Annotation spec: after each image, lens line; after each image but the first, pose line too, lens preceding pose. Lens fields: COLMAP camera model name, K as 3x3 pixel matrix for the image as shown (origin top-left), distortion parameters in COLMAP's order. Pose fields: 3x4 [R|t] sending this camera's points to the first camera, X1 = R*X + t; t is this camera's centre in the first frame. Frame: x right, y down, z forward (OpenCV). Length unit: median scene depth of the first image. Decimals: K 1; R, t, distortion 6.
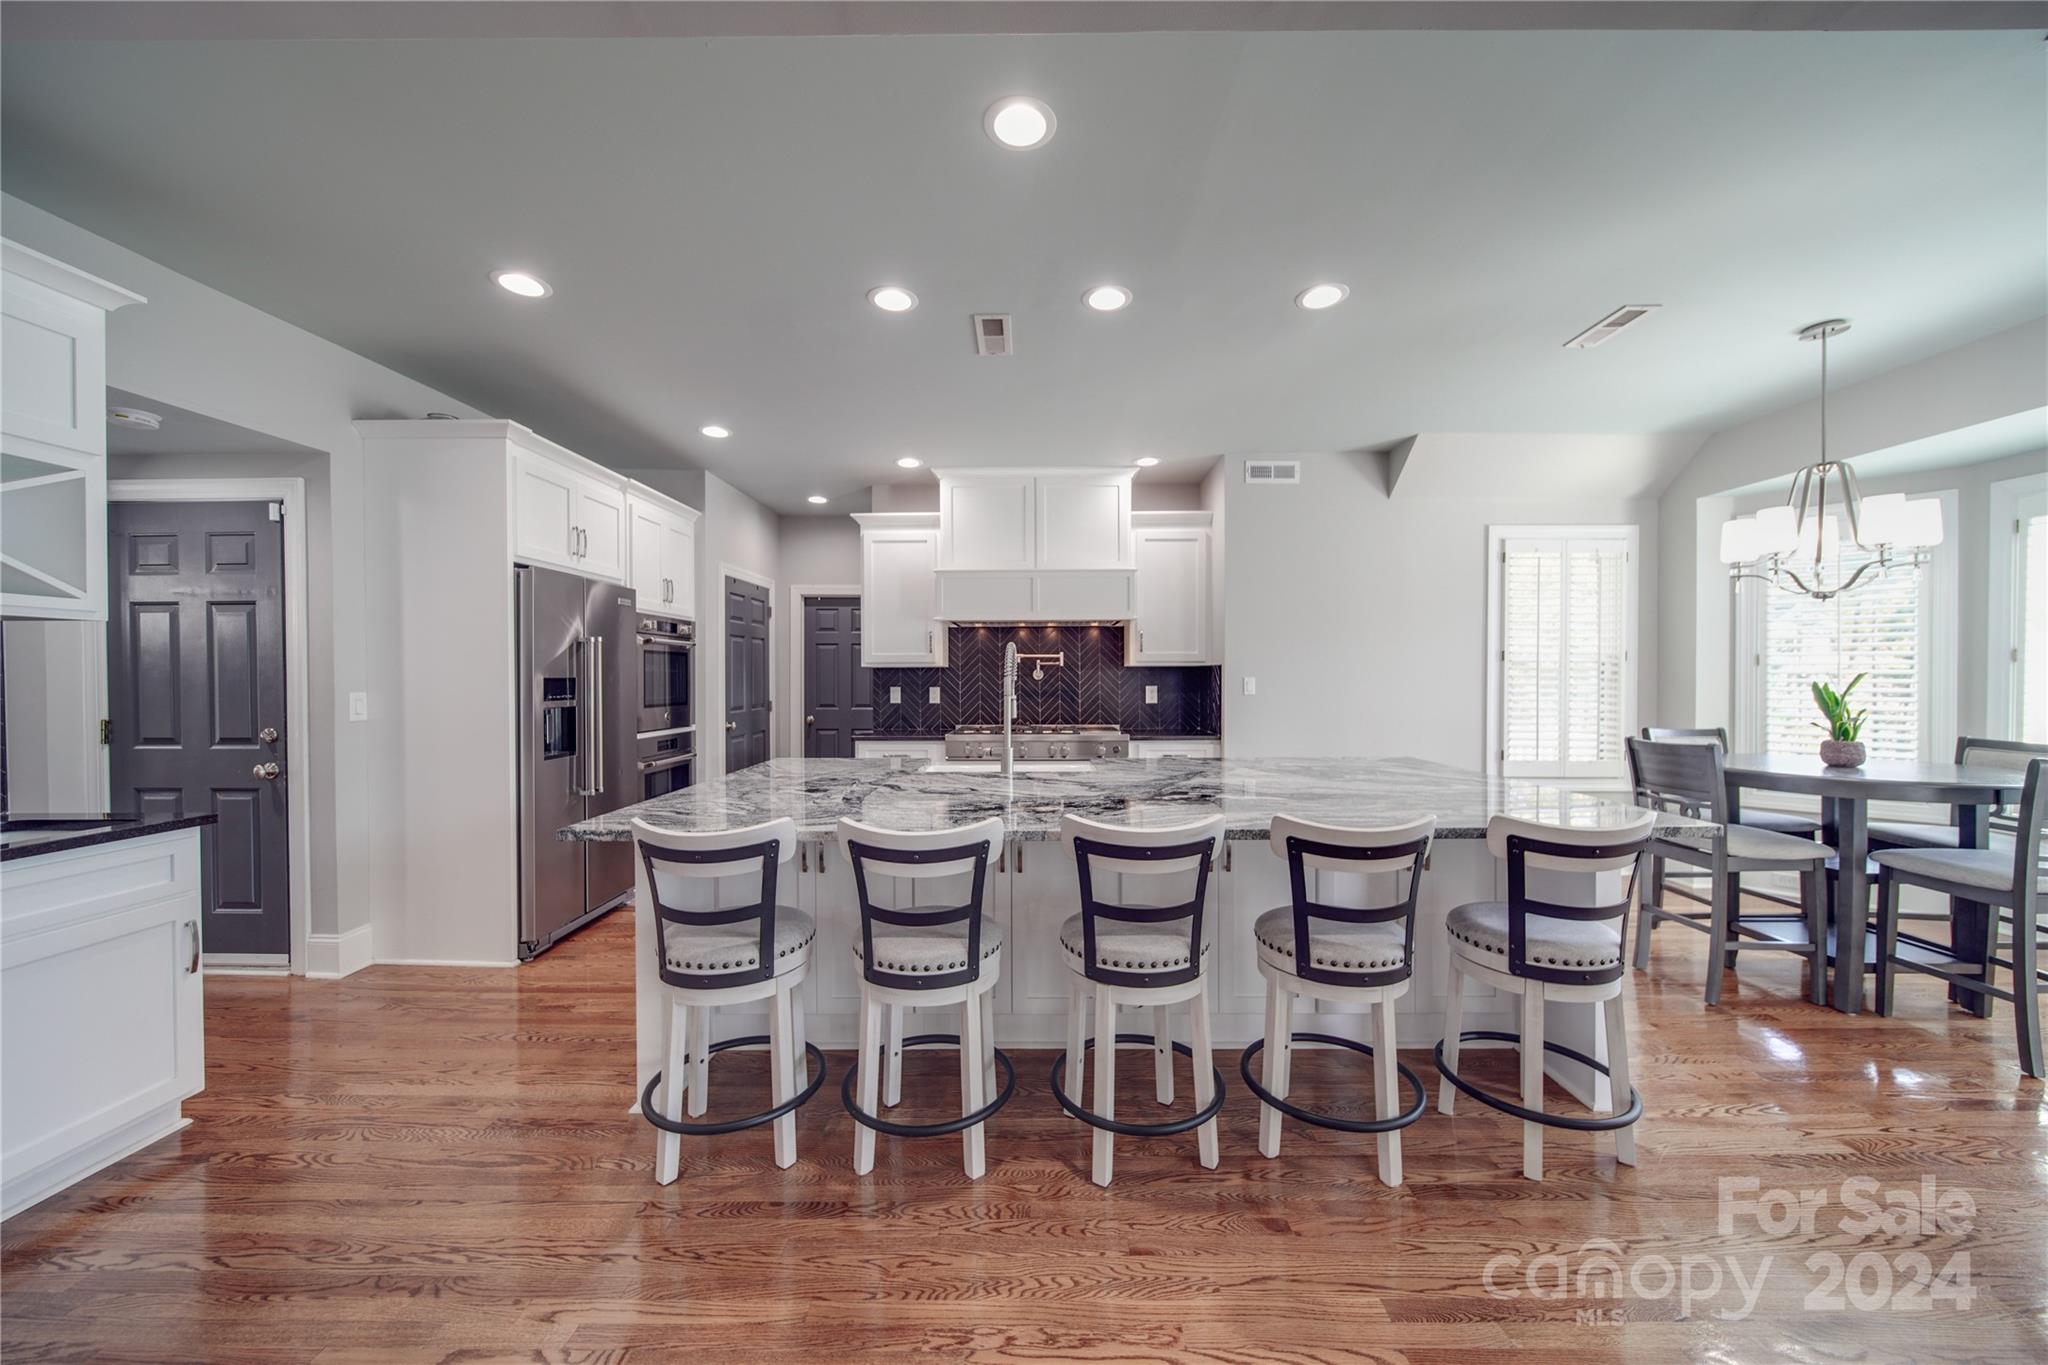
lens RADIAL K [[743.0, 0, 1027.8], [0, 743.0, 681.5], [0, 0, 1]] dist [0.001045, -0.000905]
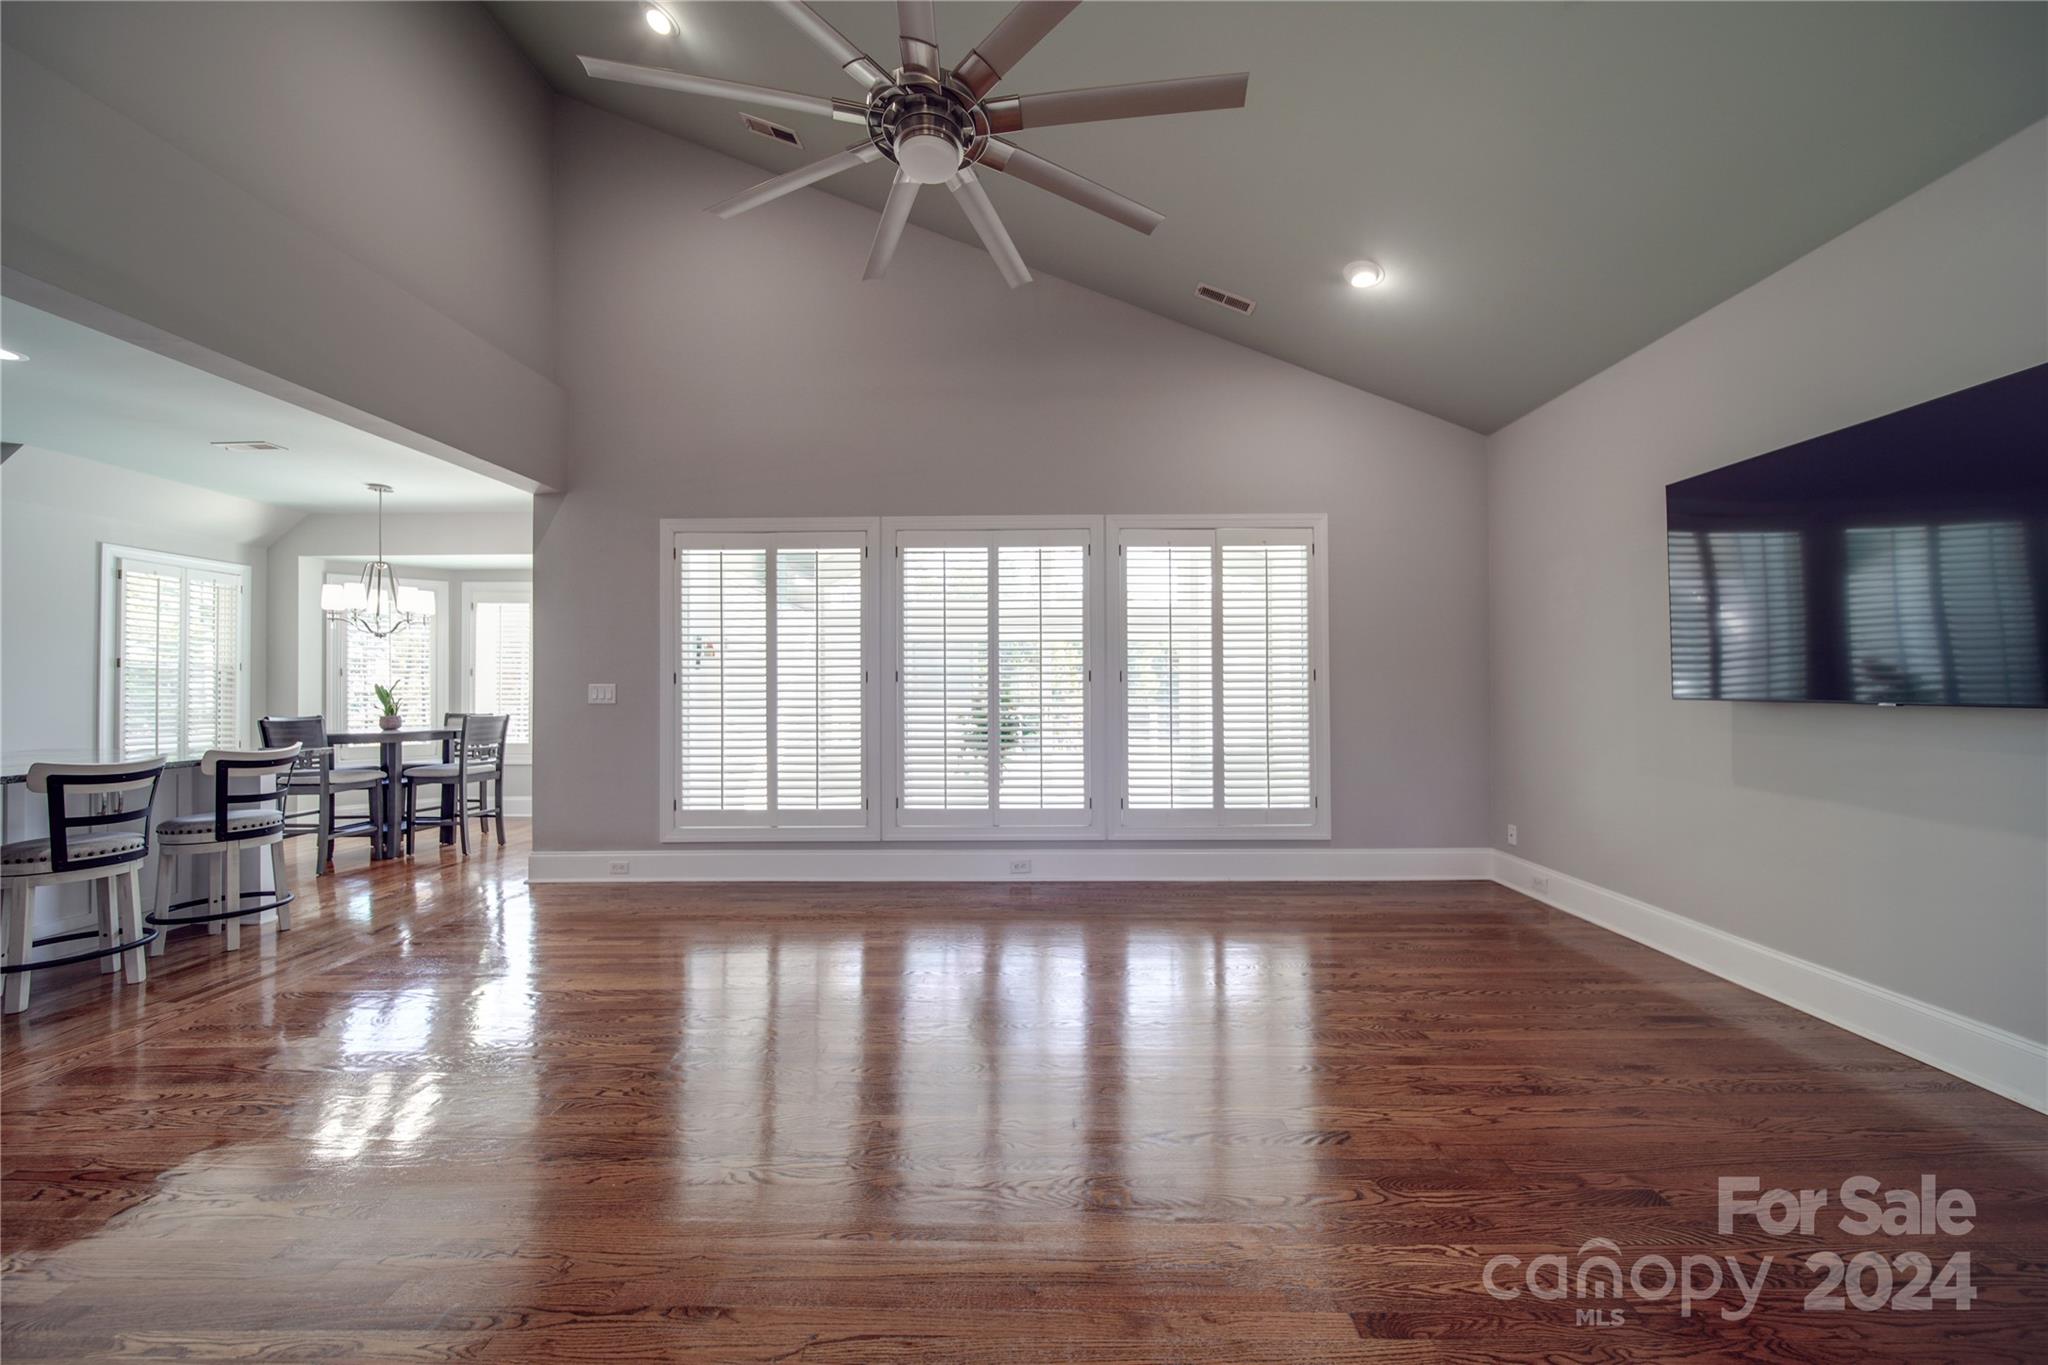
lens RADIAL K [[743.0, 0, 1039.5], [0, 743.0, 685.4], [0, 0, 1]] dist [0.001045, -0.000905]
pose [[0.028957, 0.008492, 0.999545, -0.679787], [0.012164, 0.999887, -0.008847, 0.041180], [-0.999507, 0.012415, 0.028850, -0.644734]]
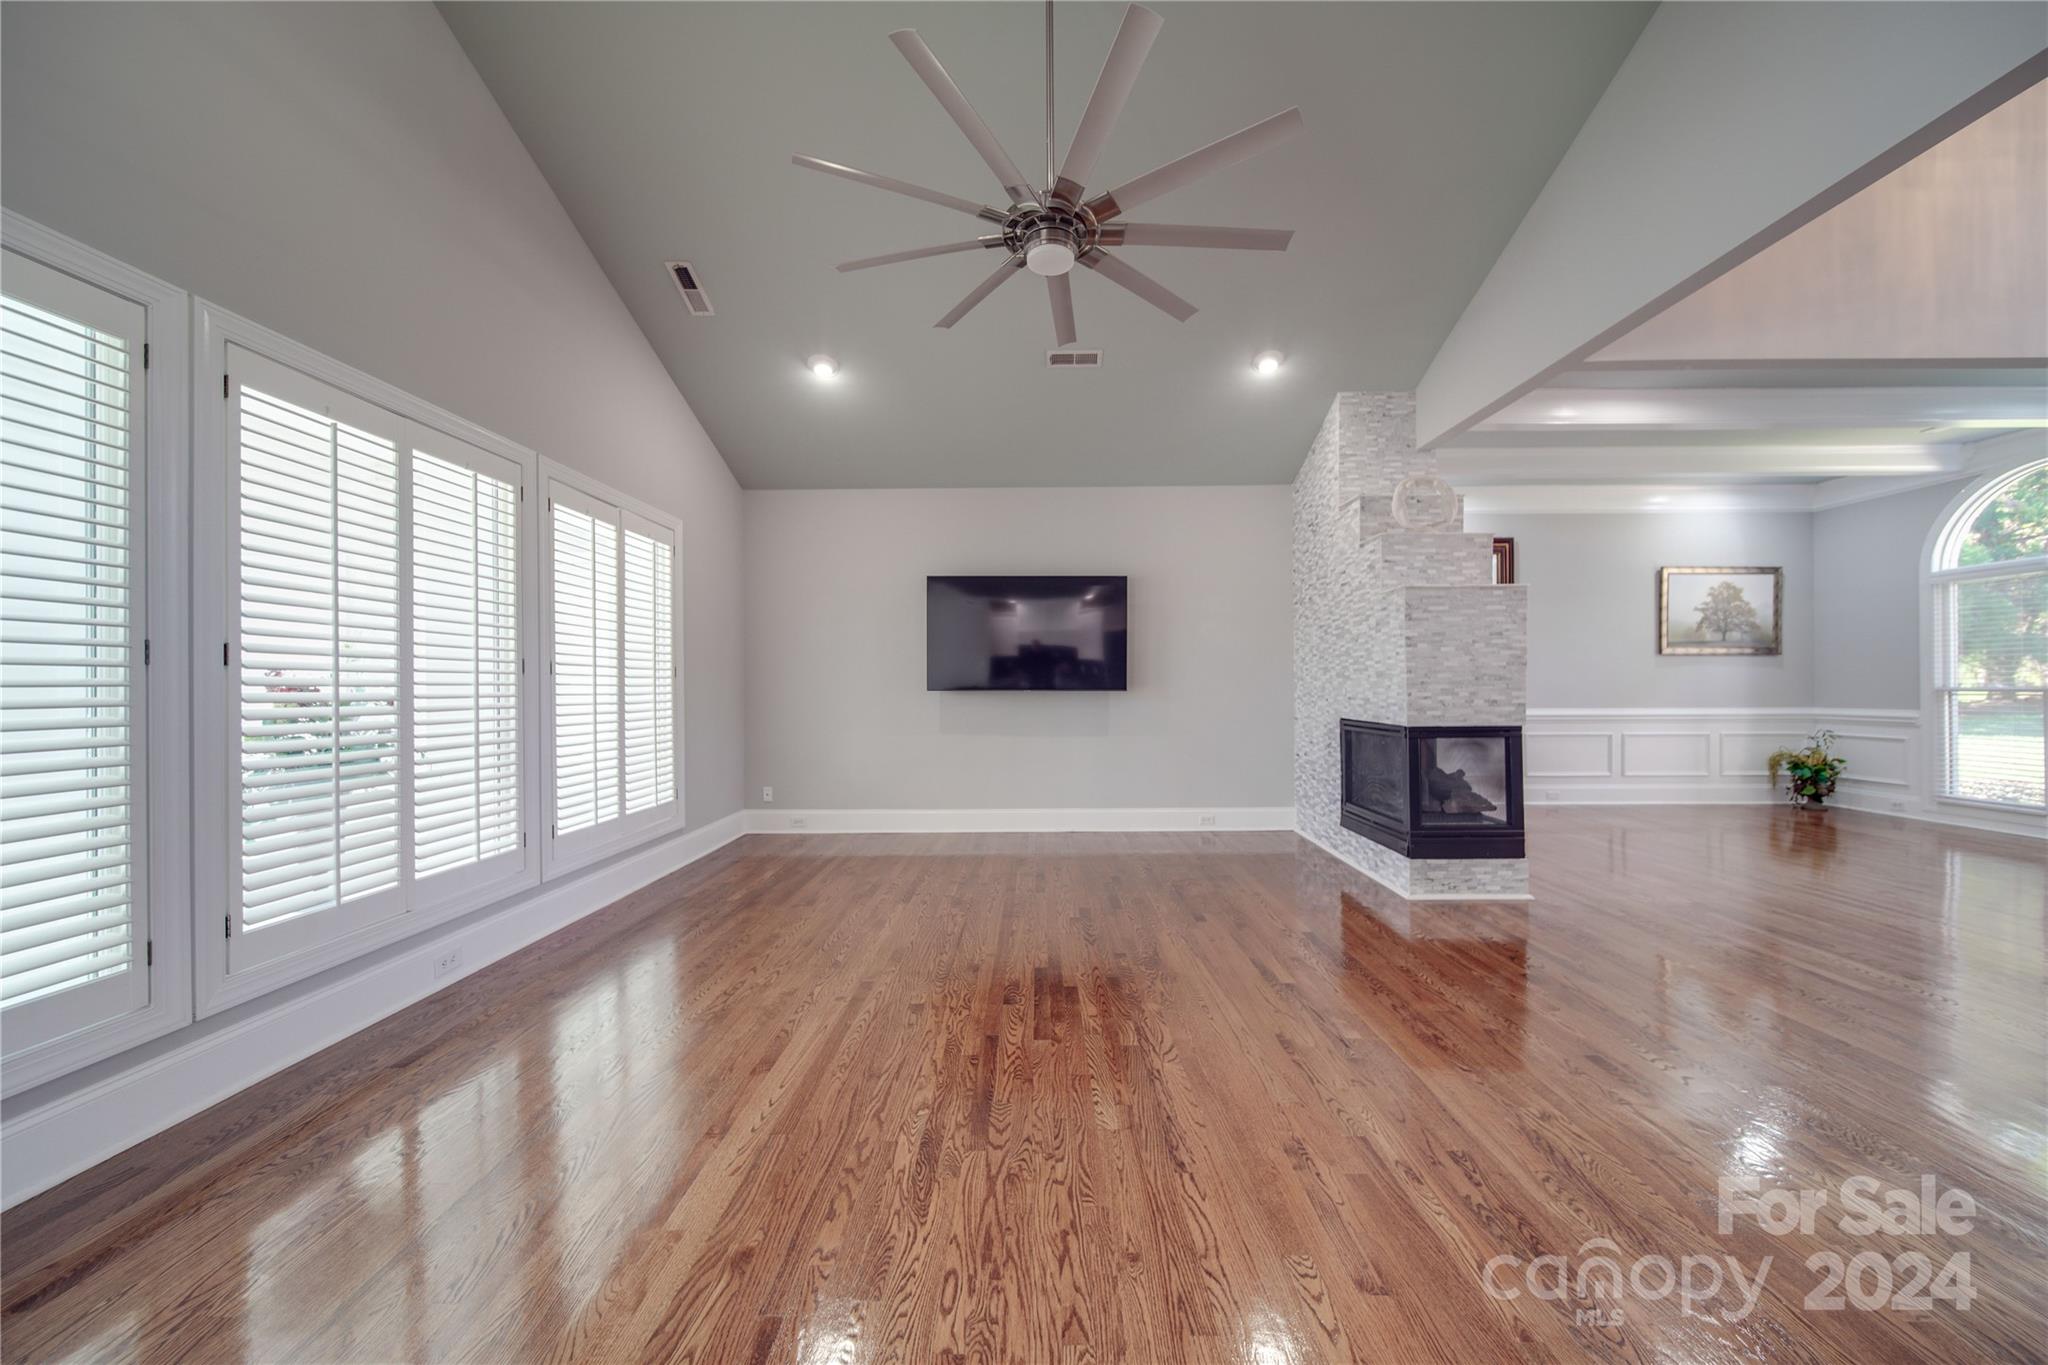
lens RADIAL K [[743.0, 0, 1030.4], [0, 743.0, 685.4], [0, 0, 1]] dist [0.001045, -0.000905]
pose [[-0.999906, 0.011507, 0.007393, 0.164924], [0.011561, 0.999907, 0.007261, 0.038954], [-0.007309, 0.007346, -0.999946, 0.529871]]
